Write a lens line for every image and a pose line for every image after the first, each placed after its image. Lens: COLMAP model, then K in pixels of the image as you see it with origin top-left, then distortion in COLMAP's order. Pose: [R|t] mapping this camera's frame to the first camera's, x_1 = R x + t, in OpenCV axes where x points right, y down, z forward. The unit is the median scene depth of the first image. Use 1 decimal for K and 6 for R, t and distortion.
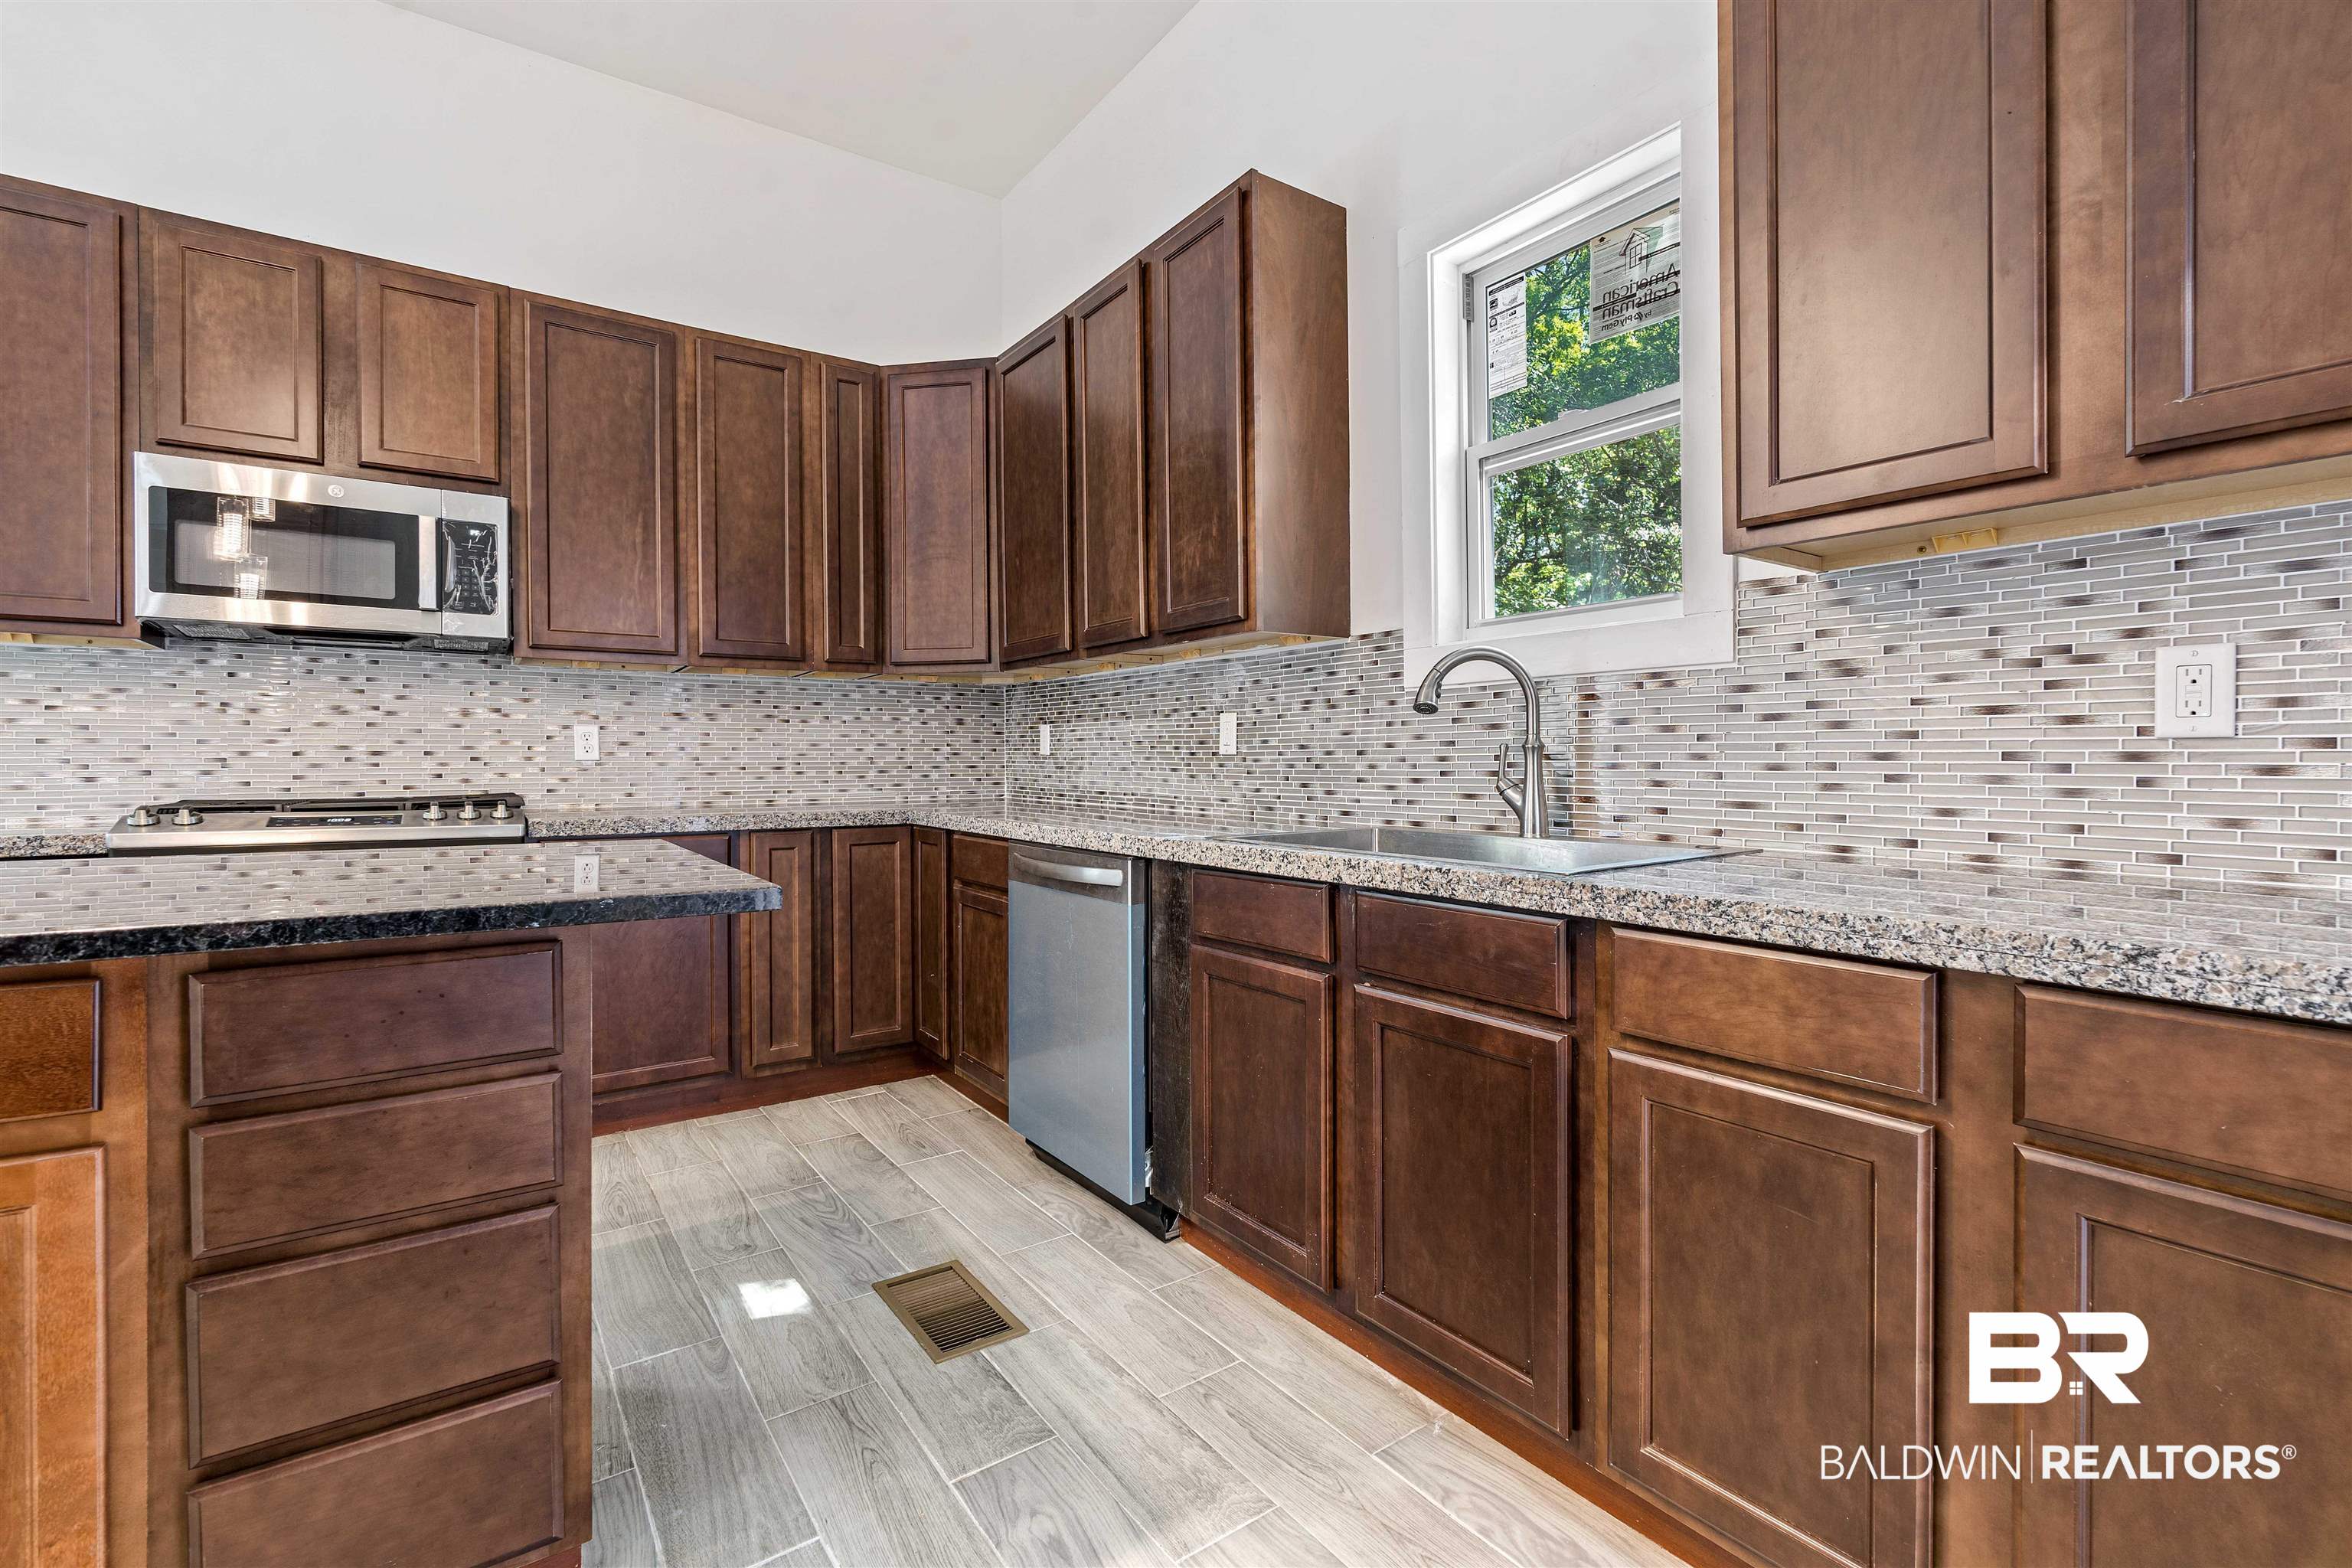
lens RADIAL K [[1043.0, 0, 1199.6], [0, 1043.0, 770.5], [0, 0, 1]] dist [0.009828, -0.001346]
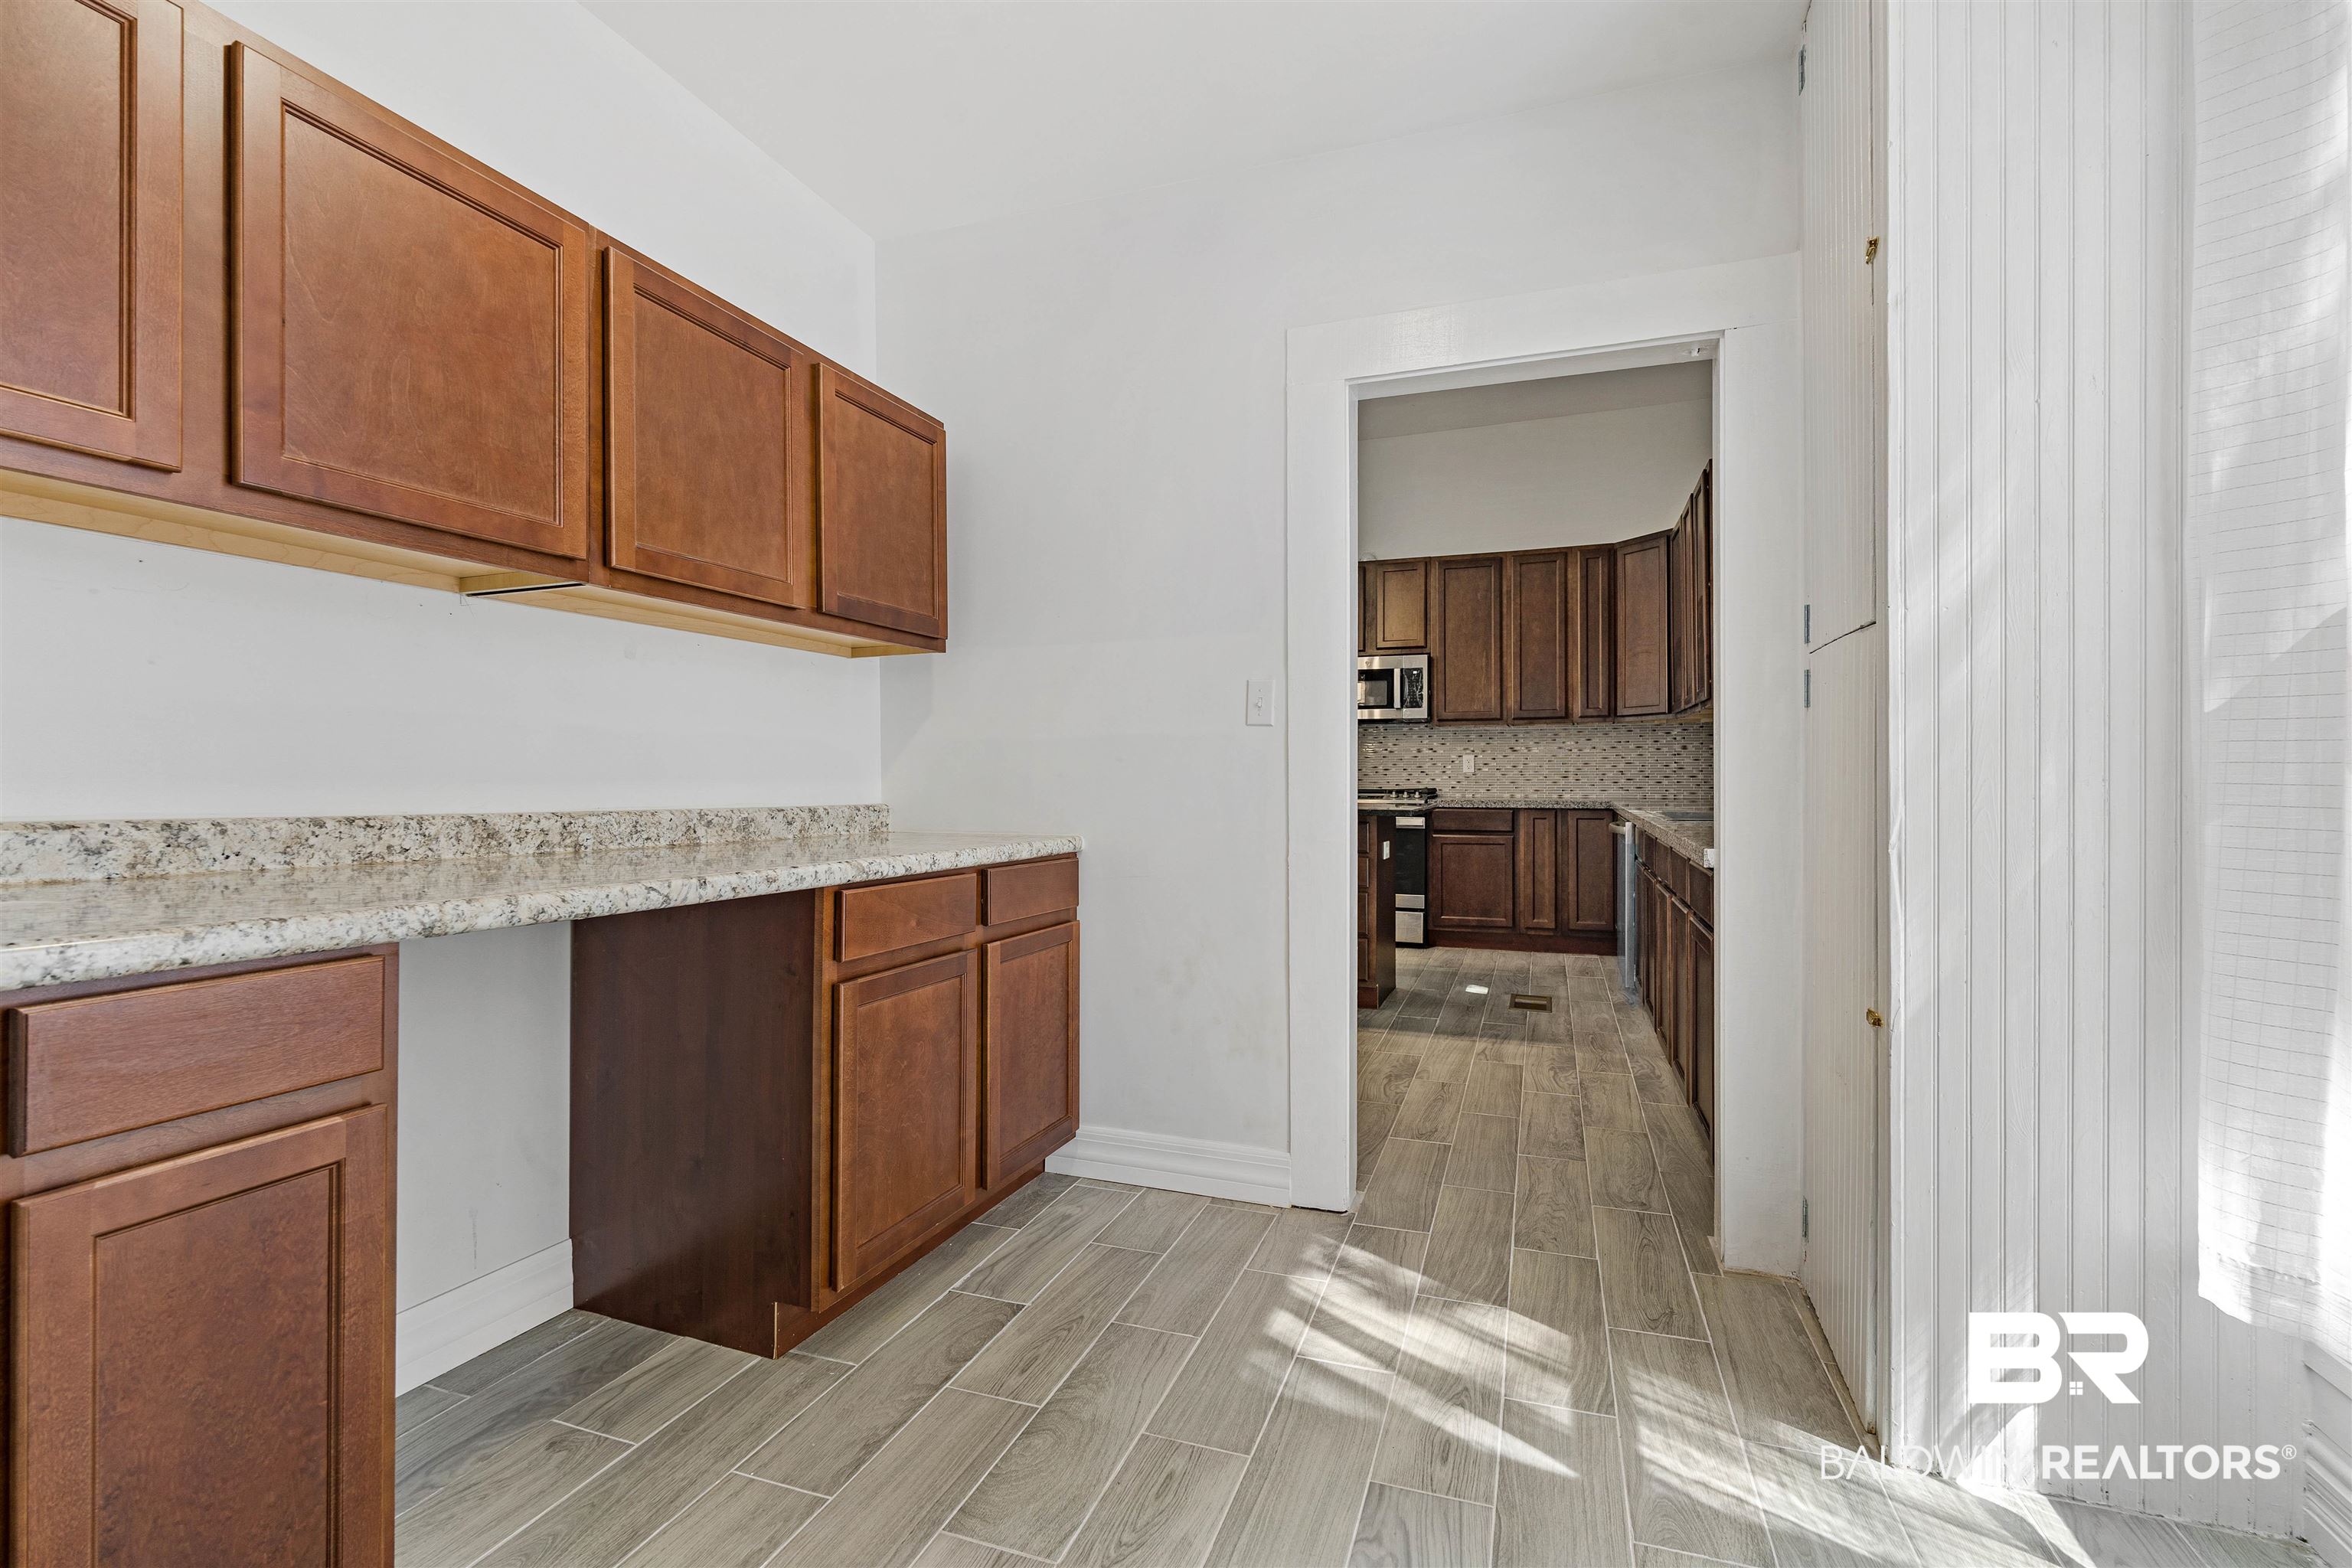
lens RADIAL K [[1043.0, 0, 1183.0], [0, 1043.0, 777.4], [0, 0, 1]] dist [0.009828, -0.001346]
pose [[0.572964, 0.001816, -0.819578, 0.945716], [-0.006753, 0.999974, -0.002505, 0.010068], [0.819553, 0.006970, 0.572962, -0.762112]]
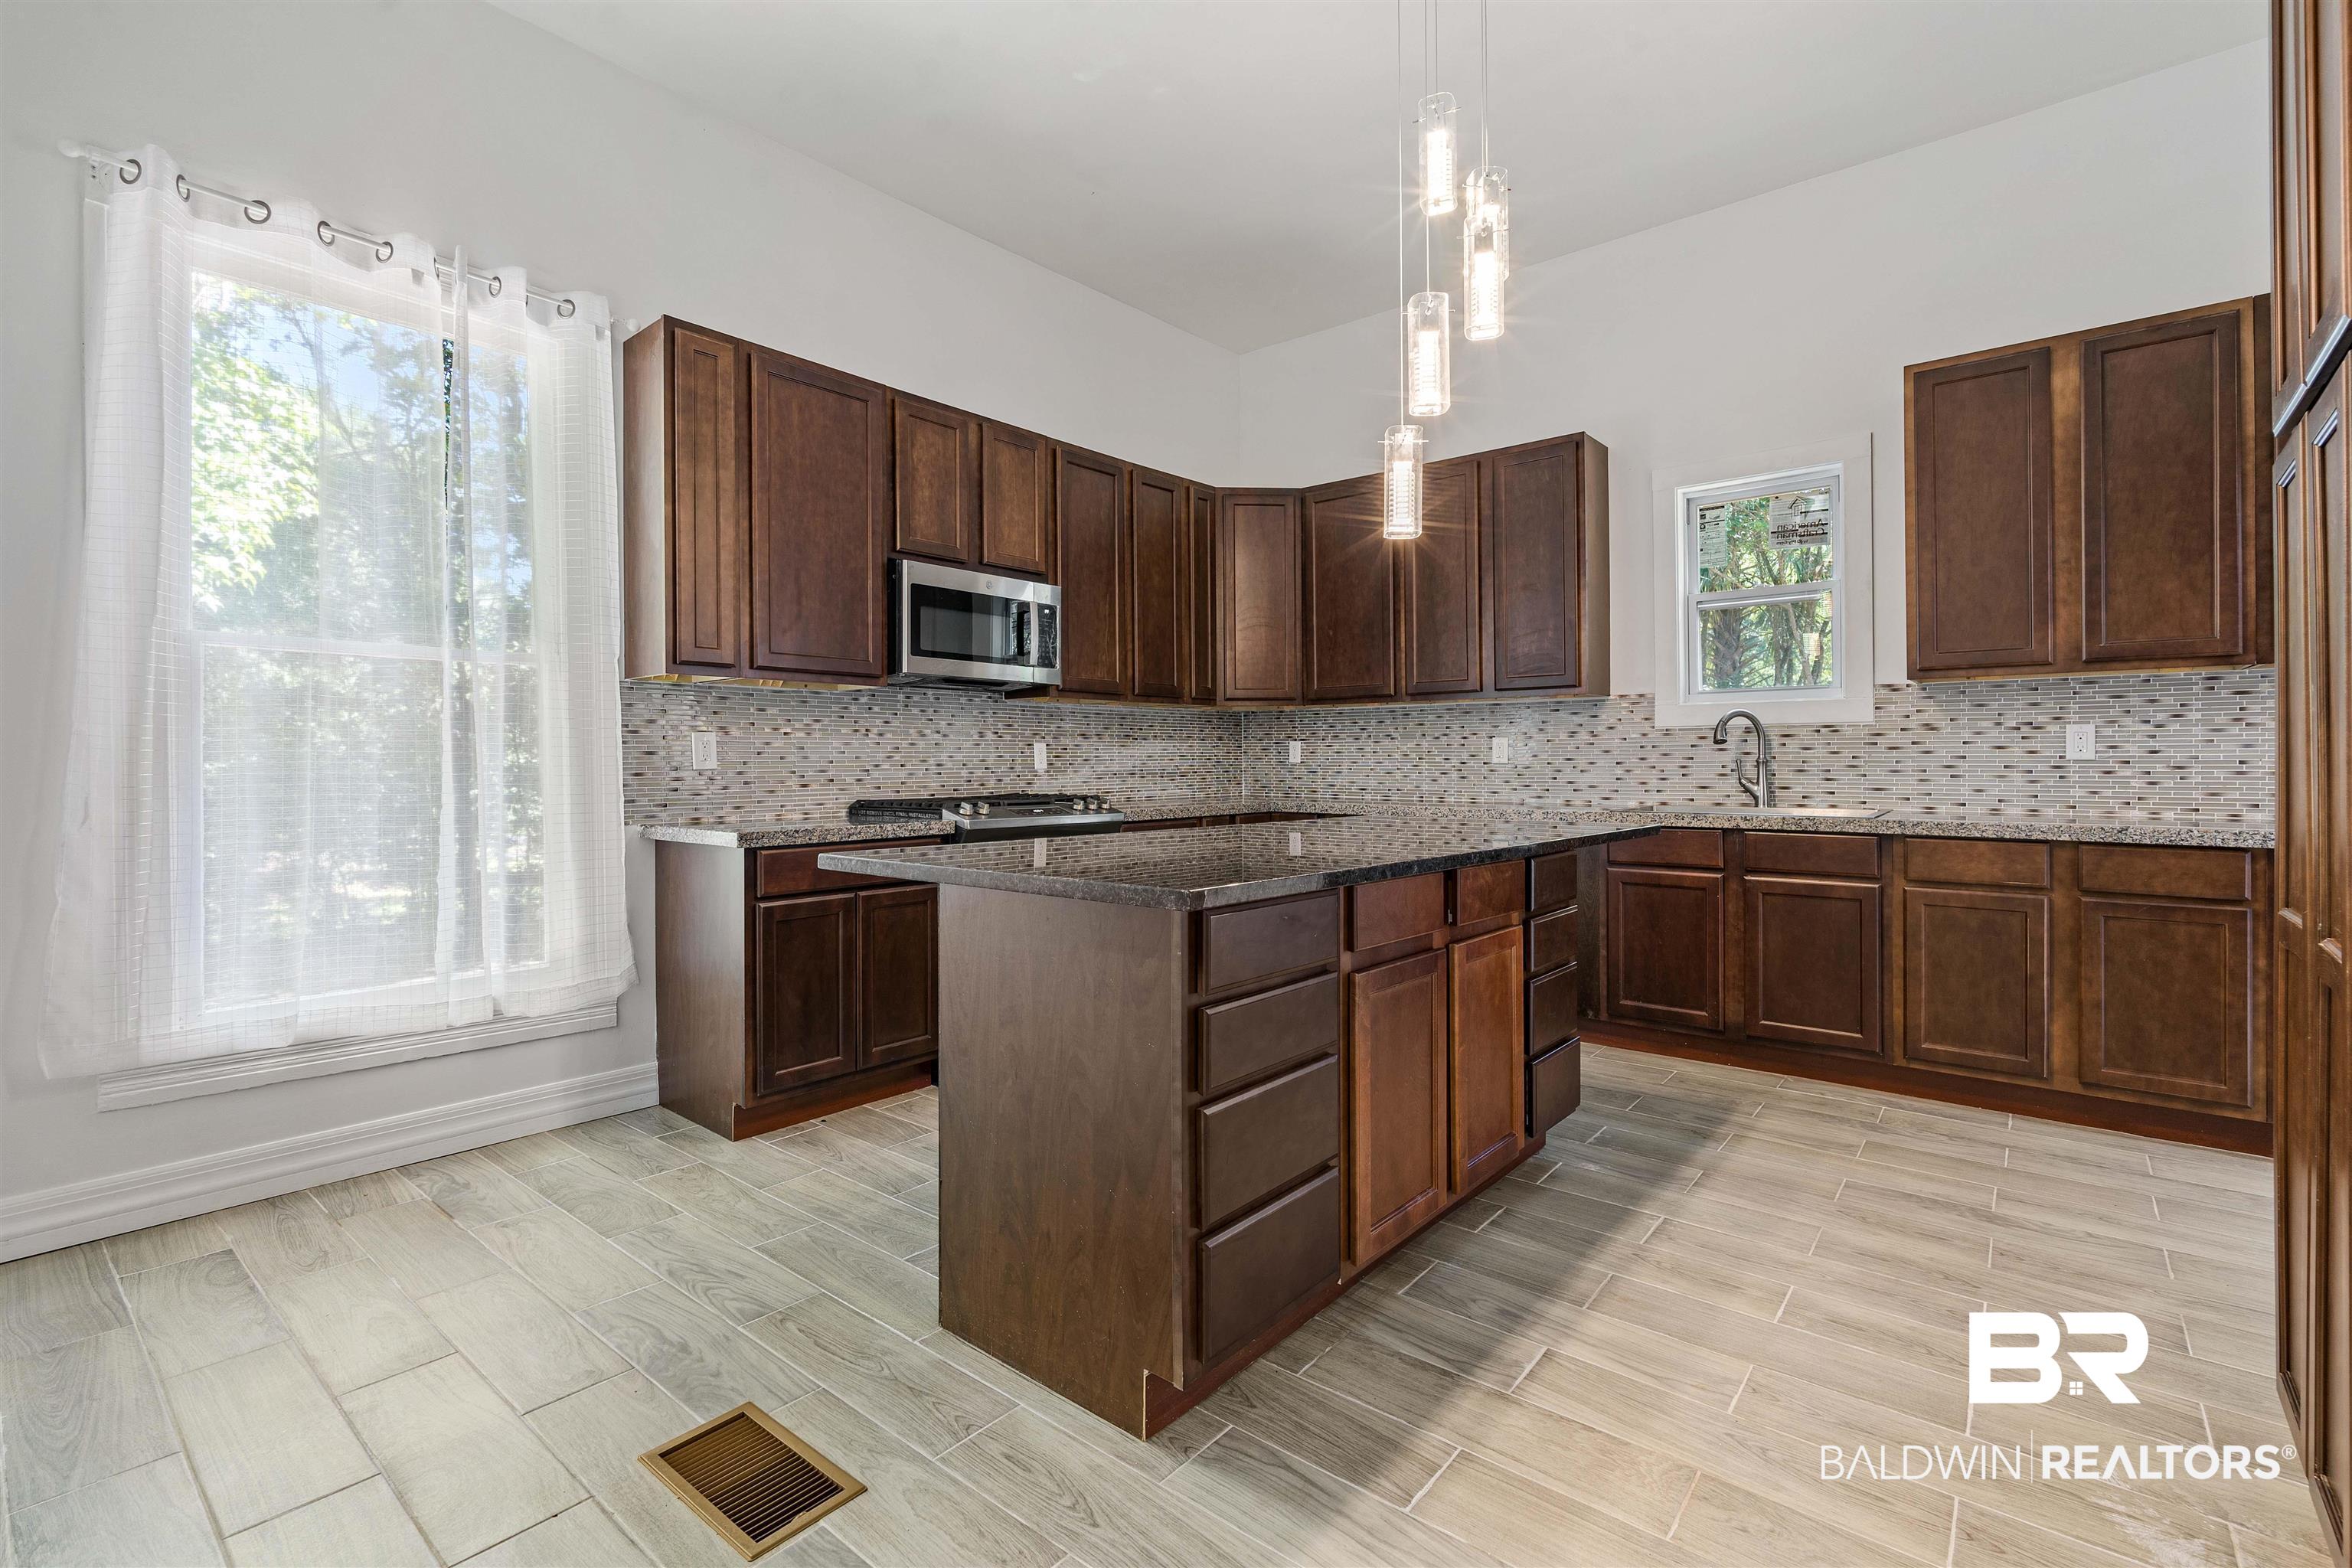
lens RADIAL K [[1043.0, 0, 1226.4], [0, 1043.0, 764.8], [0, 0, 1]] dist [0.009828, -0.001346]
pose [[0.963495, -0.003685, 0.267699, -0.908526], [0.005424, 0.999969, -0.005757, -0.007878], [-0.267670, 0.006999, 0.963485, -0.476889]]
